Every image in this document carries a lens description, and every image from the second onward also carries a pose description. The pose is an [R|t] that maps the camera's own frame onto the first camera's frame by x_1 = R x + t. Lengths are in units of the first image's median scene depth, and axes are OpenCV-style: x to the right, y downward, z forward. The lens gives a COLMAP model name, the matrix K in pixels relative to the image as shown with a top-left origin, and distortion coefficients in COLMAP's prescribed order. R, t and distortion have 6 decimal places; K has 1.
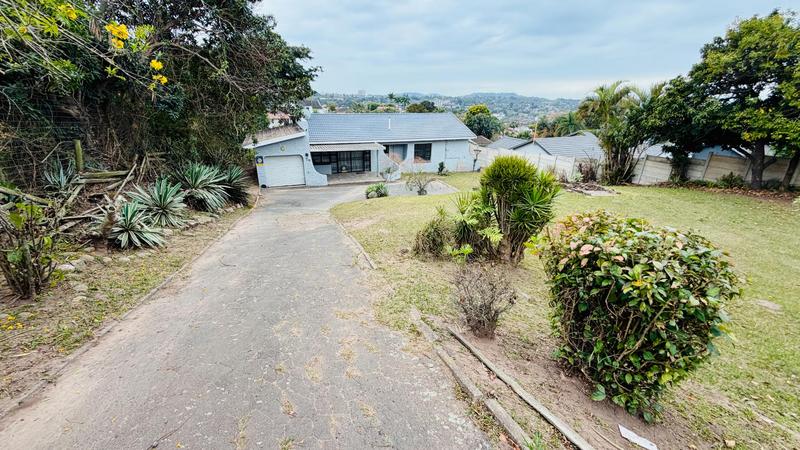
lens RADIAL K [[317.8, 0, 400.8], [0, 317.8, 222.9], [0, 0, 1]] dist [0.000574, -0.000388]
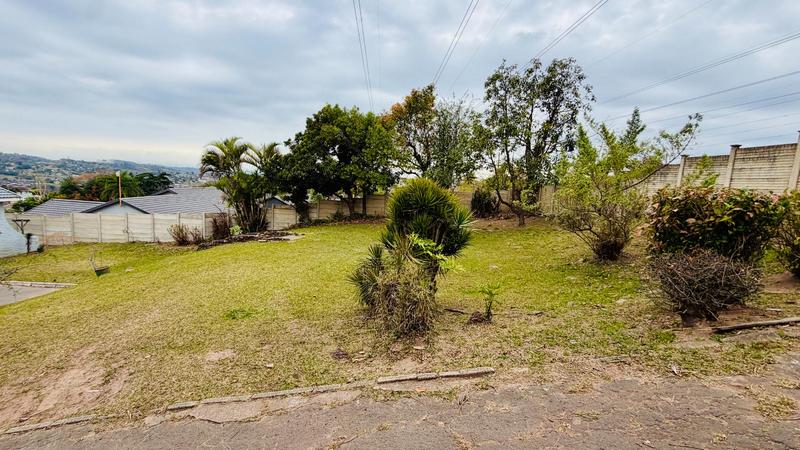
lens RADIAL K [[317.8, 0, 398.1], [0, 317.8, 224.3], [0, 0, 1]] dist [0.000574, -0.000388]
pose [[0.333635, -0.114991, 0.935663, -0.130375], [0.285824, 0.958151, 0.015837, -0.033199], [-0.898328, 0.262151, 0.352540, 0.200835]]
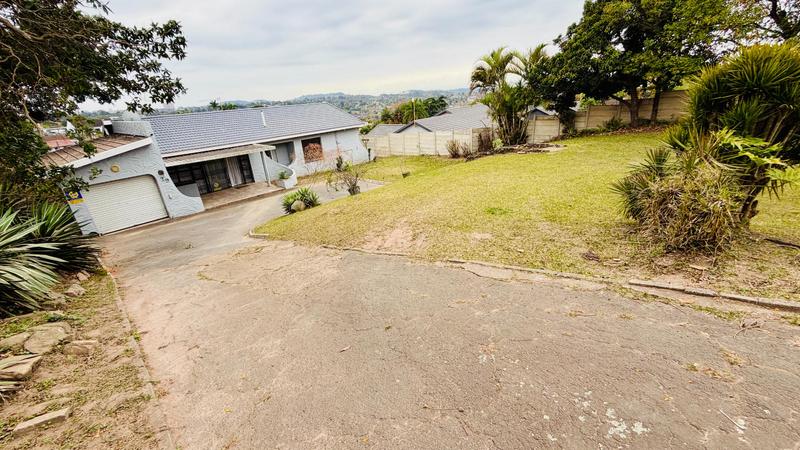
lens RADIAL K [[317.8, 0, 399.0], [0, 317.8, 225.0], [0, 0, 1]] dist [0.000574, -0.000388]
pose [[0.884603, -0.244388, 0.397180, -0.143400], [0.243029, 0.968479, 0.054637, -0.022391], [-0.398014, 0.048194, 0.916113, 0.191261]]
